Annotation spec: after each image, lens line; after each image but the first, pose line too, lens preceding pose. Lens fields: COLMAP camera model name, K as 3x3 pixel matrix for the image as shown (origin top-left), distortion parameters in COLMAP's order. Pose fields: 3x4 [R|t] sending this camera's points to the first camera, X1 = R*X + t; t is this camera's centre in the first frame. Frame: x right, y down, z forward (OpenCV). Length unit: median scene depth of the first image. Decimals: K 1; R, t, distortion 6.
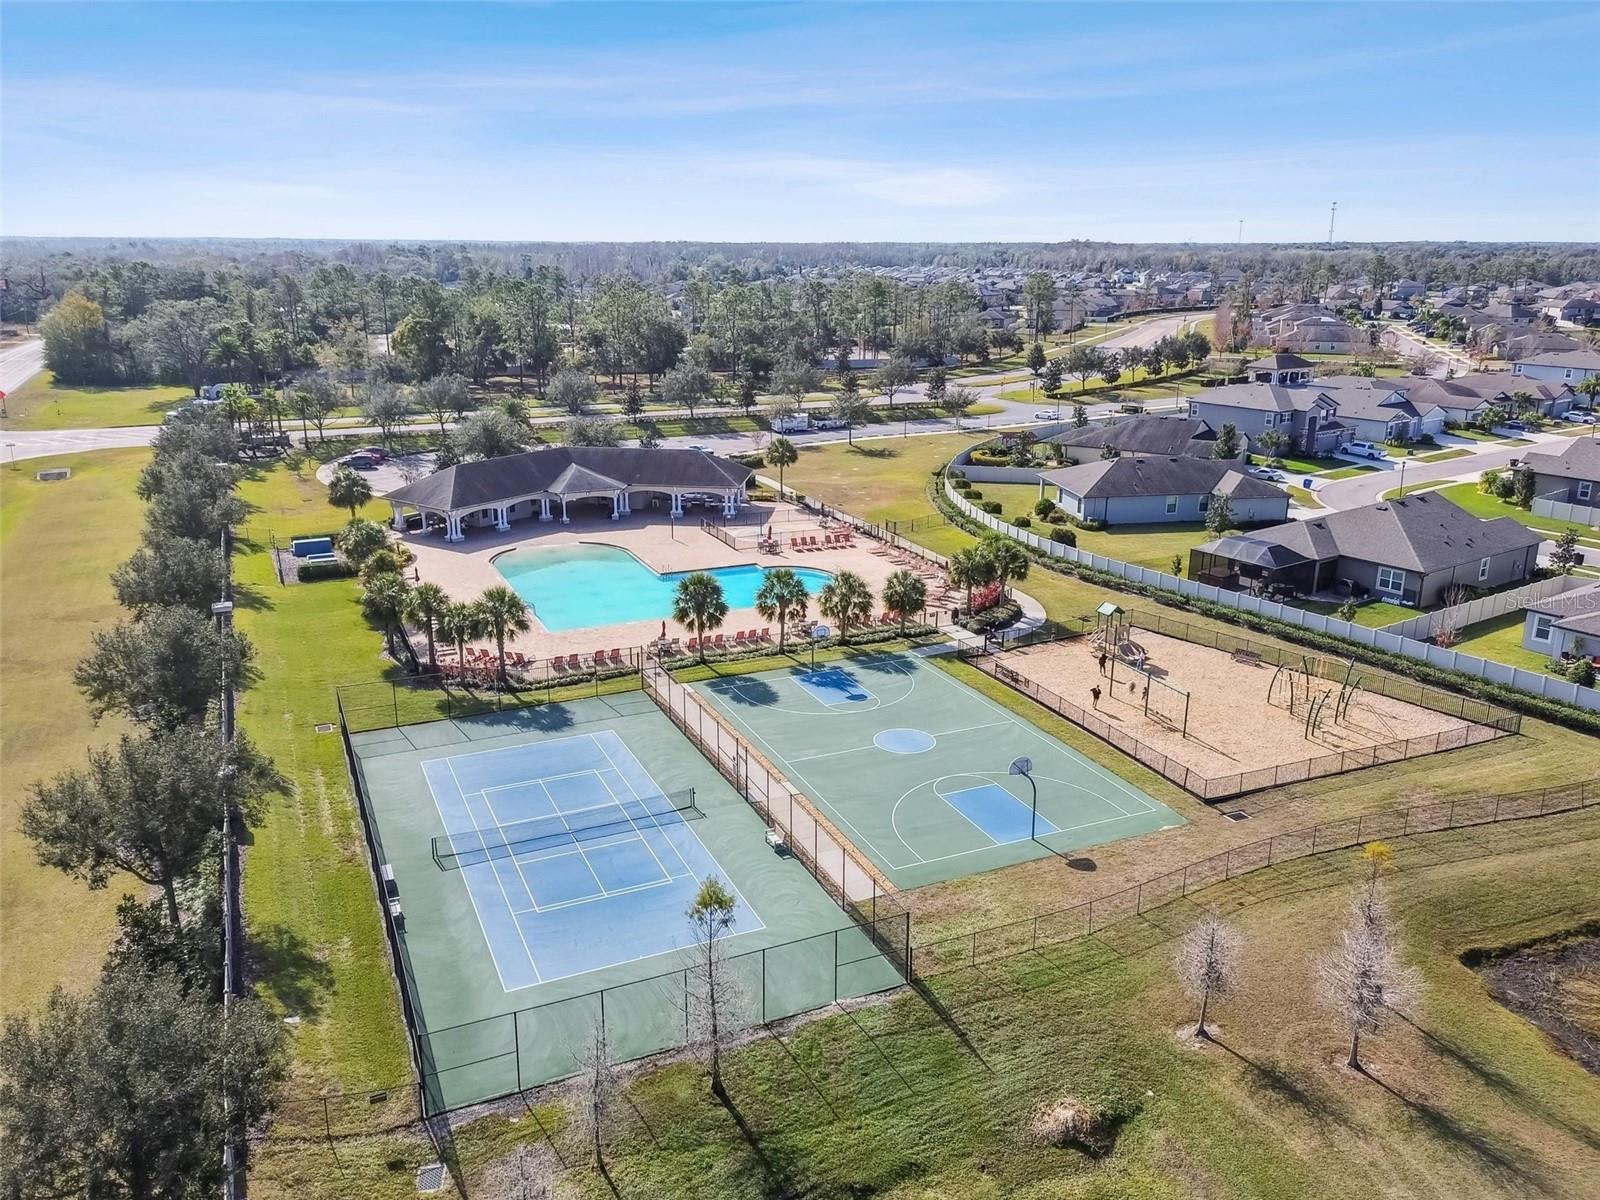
lens RADIAL K [[1249.1, 0, 850.4], [0, 1249.1, 599.3], [0, 0, 1]] dist [0.051894, -0.005749]
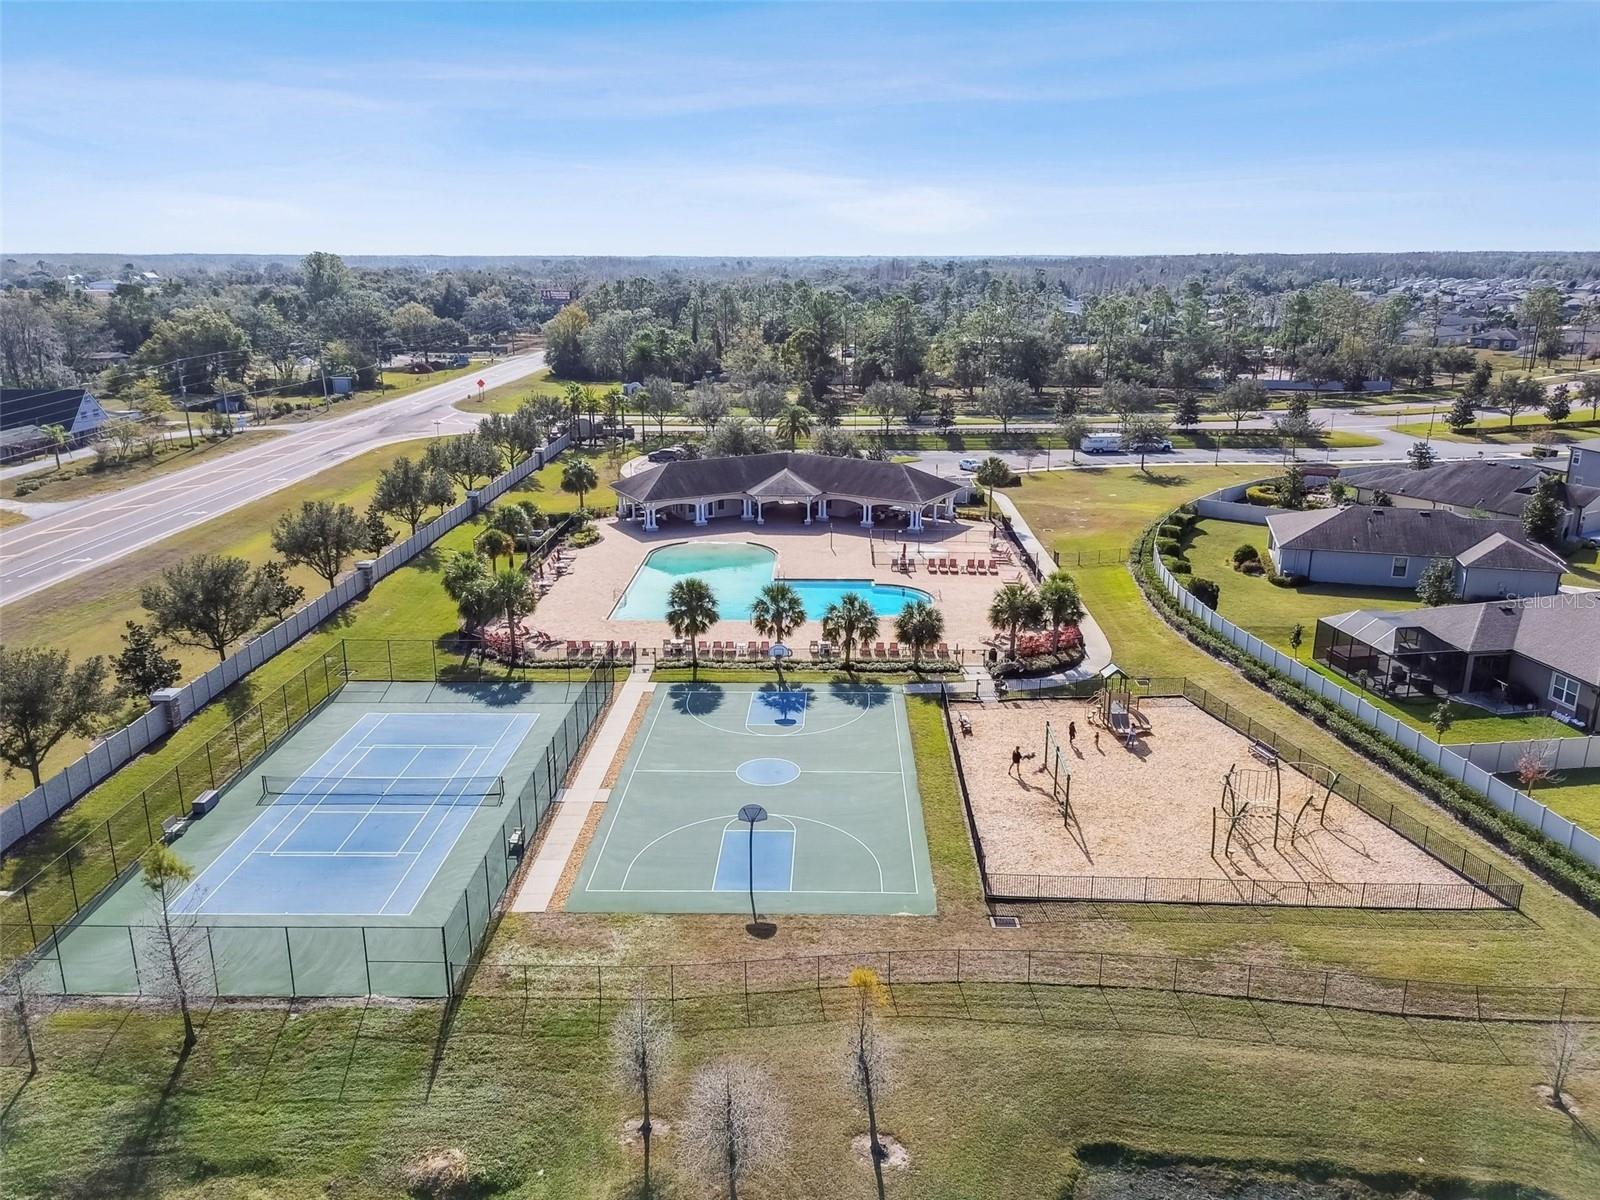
lens RADIAL K [[1248.3, 0, 800.1], [0, 1248.3, 559.4], [0, 0, 1]] dist [0.049438, -0.032221]
pose [[0.890998, 0.102139, -0.442369, 0.385810], [-0.119609, 0.992752, -0.011693, -0.032758], [0.437968, 0.063329, 0.896757, 0.114451]]
